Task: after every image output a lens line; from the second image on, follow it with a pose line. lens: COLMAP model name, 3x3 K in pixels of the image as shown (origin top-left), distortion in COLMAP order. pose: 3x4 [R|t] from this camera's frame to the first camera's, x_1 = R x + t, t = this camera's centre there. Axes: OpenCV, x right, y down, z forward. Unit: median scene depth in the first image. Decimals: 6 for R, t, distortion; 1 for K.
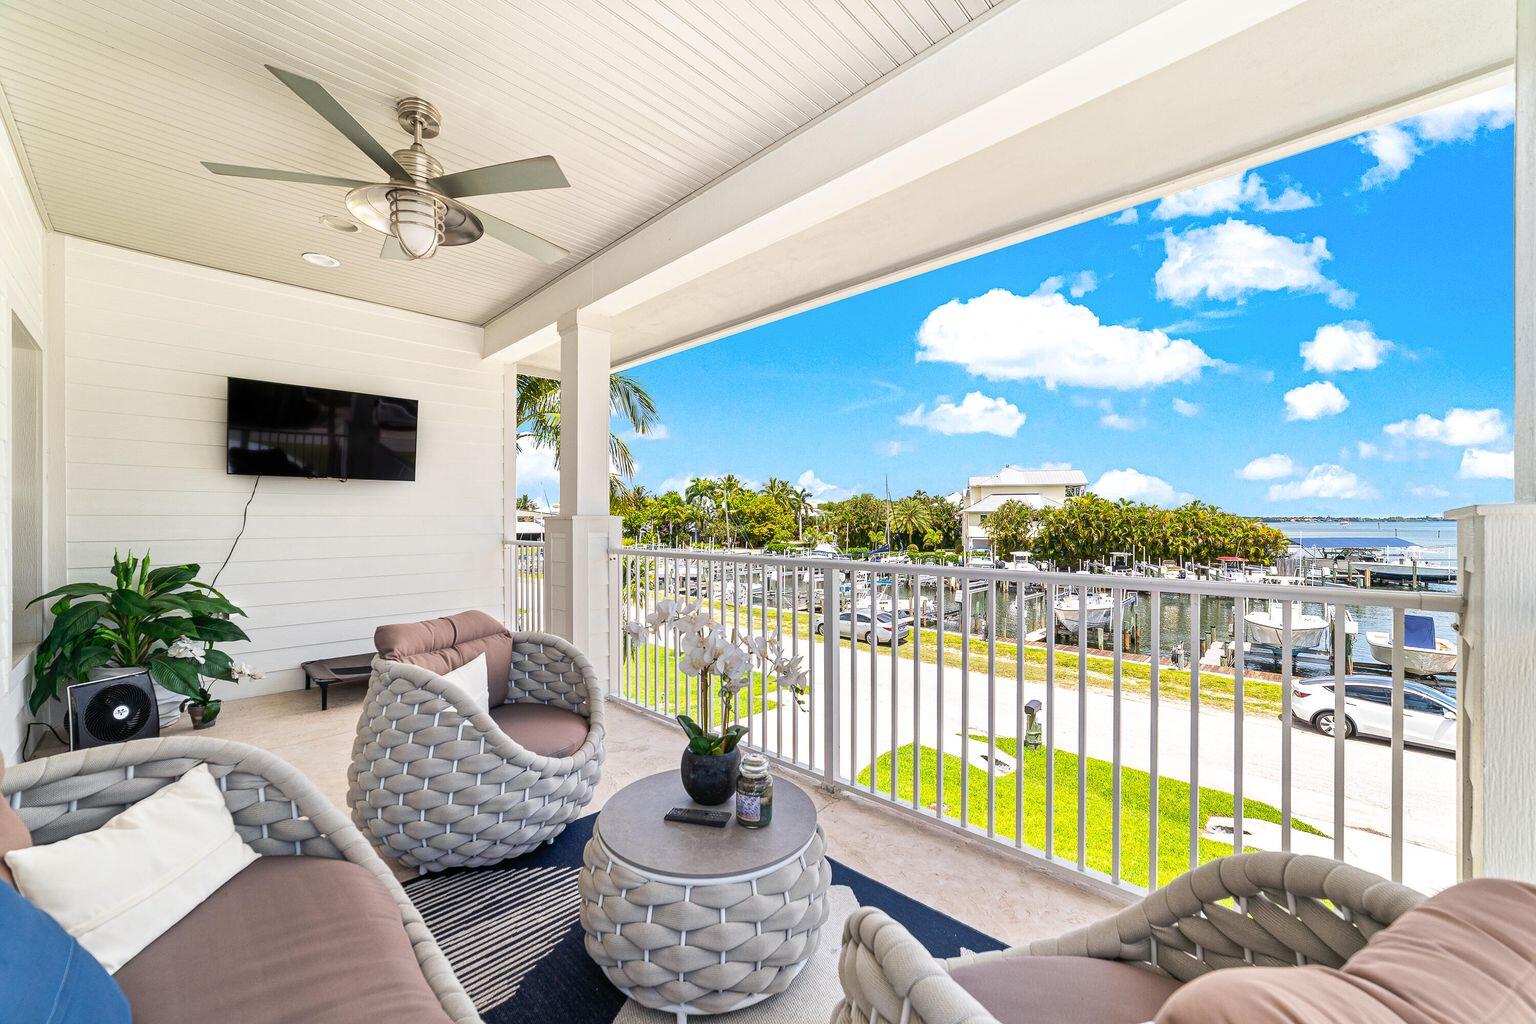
lens RADIAL K [[591.2, 0, 762.3], [0, 591.2, 523.4], [0, 0, 1]] dist [-0.014572, 0.000086]
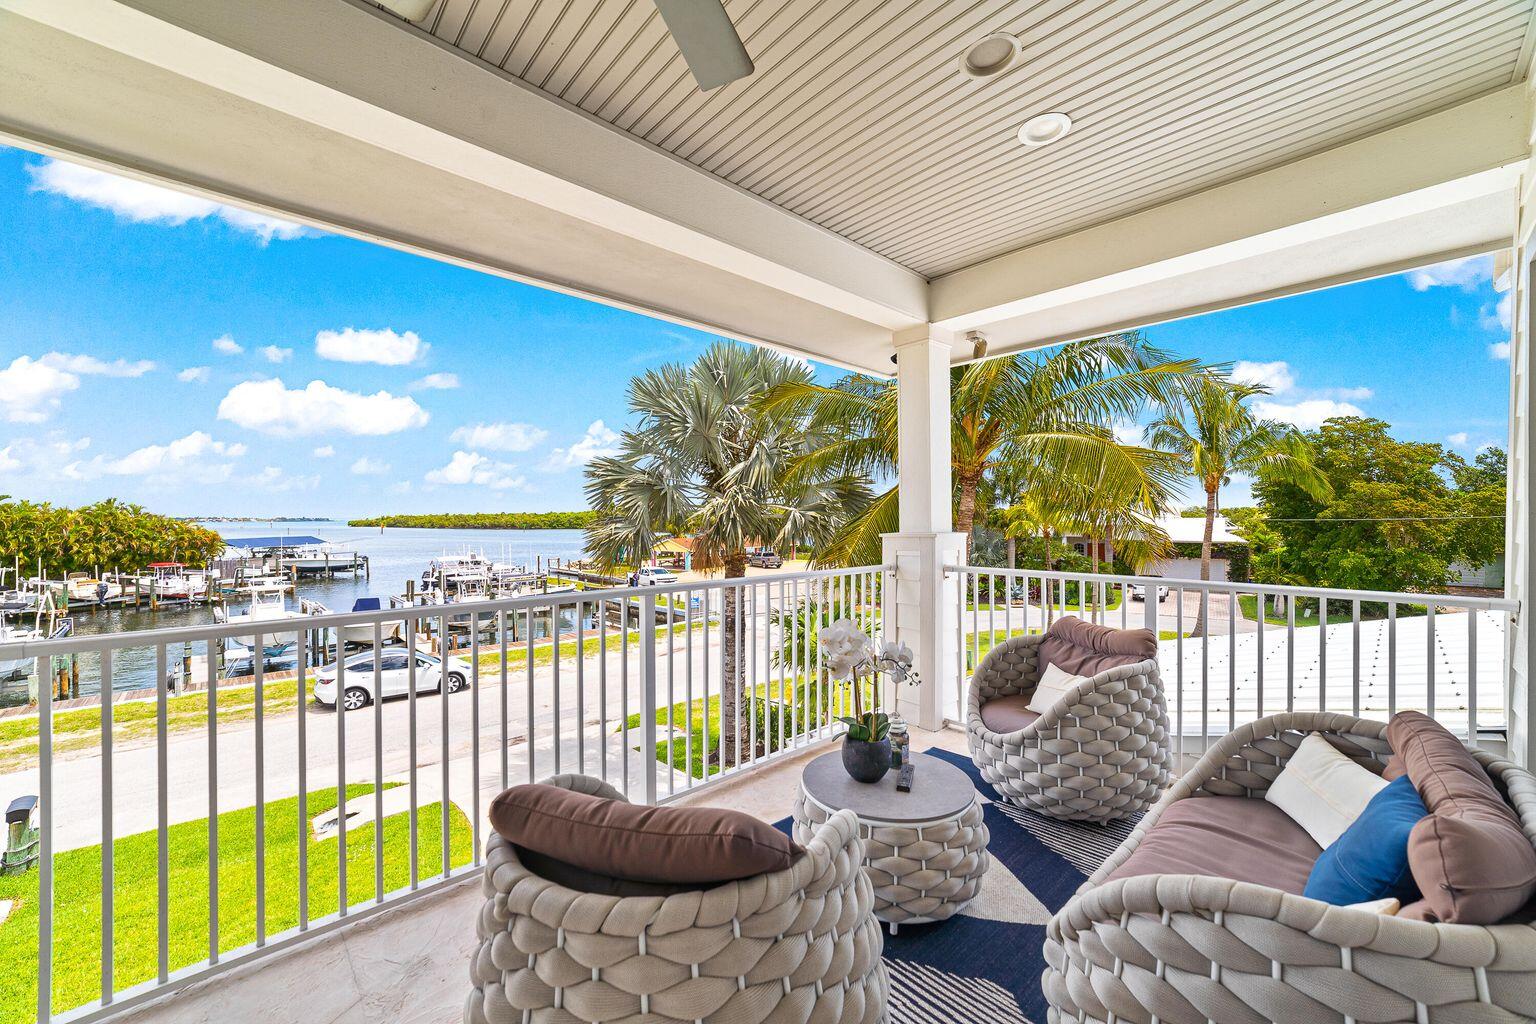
lens RADIAL K [[591.2, 0, 762.3], [0, 591.2, 523.4], [0, 0, 1]] dist [-0.014572, 0.000086]
pose [[0.044055, -0.008481, 0.998993, -0.119532], [0.008484, 0.999931, 0.008115, -0.006188], [-0.998993, 0.008118, 0.044124, 0.105187]]
